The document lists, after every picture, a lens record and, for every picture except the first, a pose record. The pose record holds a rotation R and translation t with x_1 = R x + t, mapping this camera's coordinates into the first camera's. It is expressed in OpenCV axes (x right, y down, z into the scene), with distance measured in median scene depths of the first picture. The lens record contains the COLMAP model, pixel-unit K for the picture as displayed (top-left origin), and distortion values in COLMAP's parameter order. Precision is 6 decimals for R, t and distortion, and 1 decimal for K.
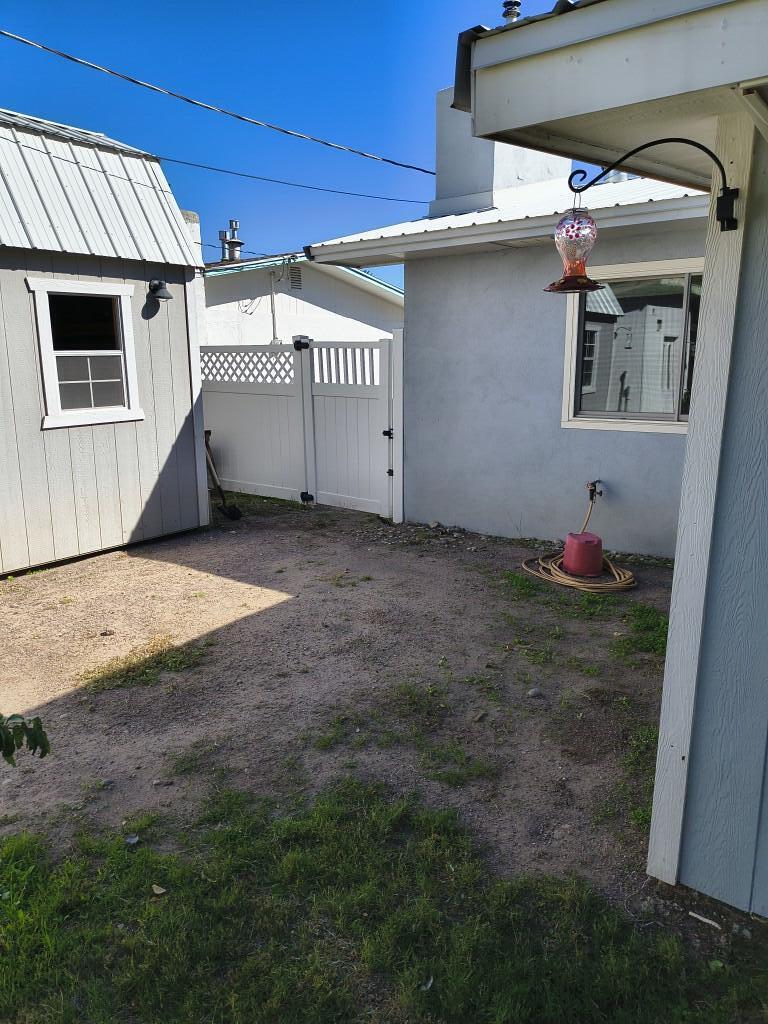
lens RADIAL K [[726.9, 0, 382.0], [0, 726.9, 509.8], [0, 0, 1]] dist [0.013547, -0.024421]
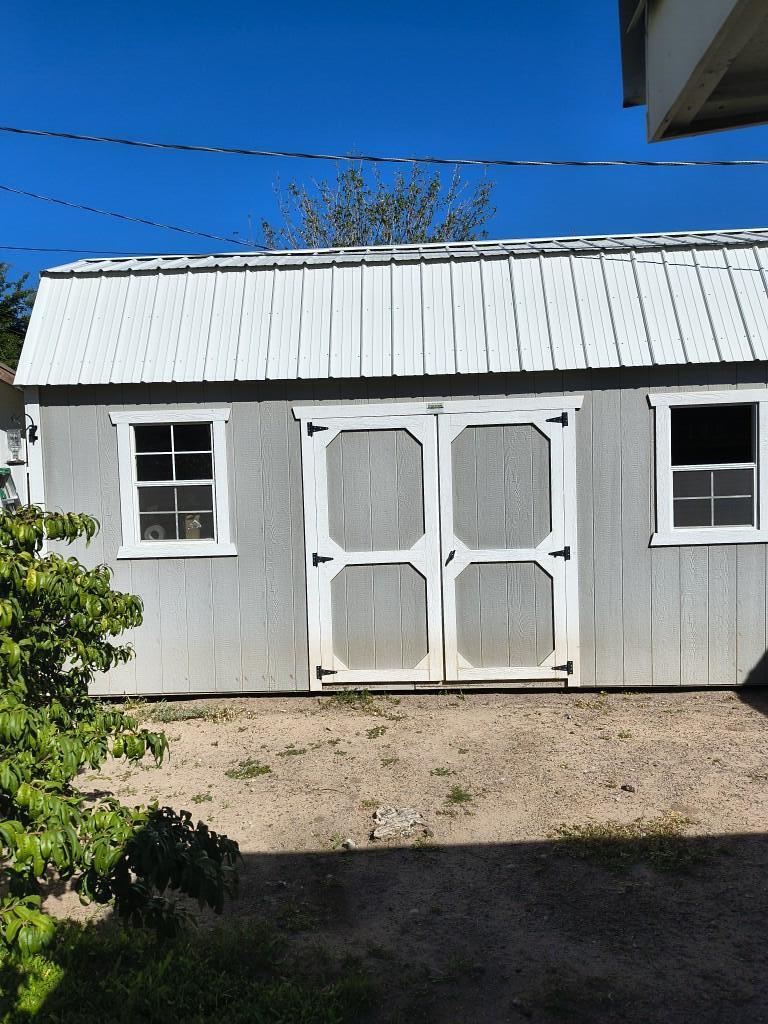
lens RADIAL K [[726.9, 0, 383.6], [0, 726.9, 512.4], [0, 0, 1]] dist [0.013547, -0.024421]
pose [[0.555582, 0.040270, -0.830486, 0.134400], [-0.148072, 0.987652, -0.051167, -0.053870], [0.818171, 0.151399, 0.554684, 0.173338]]
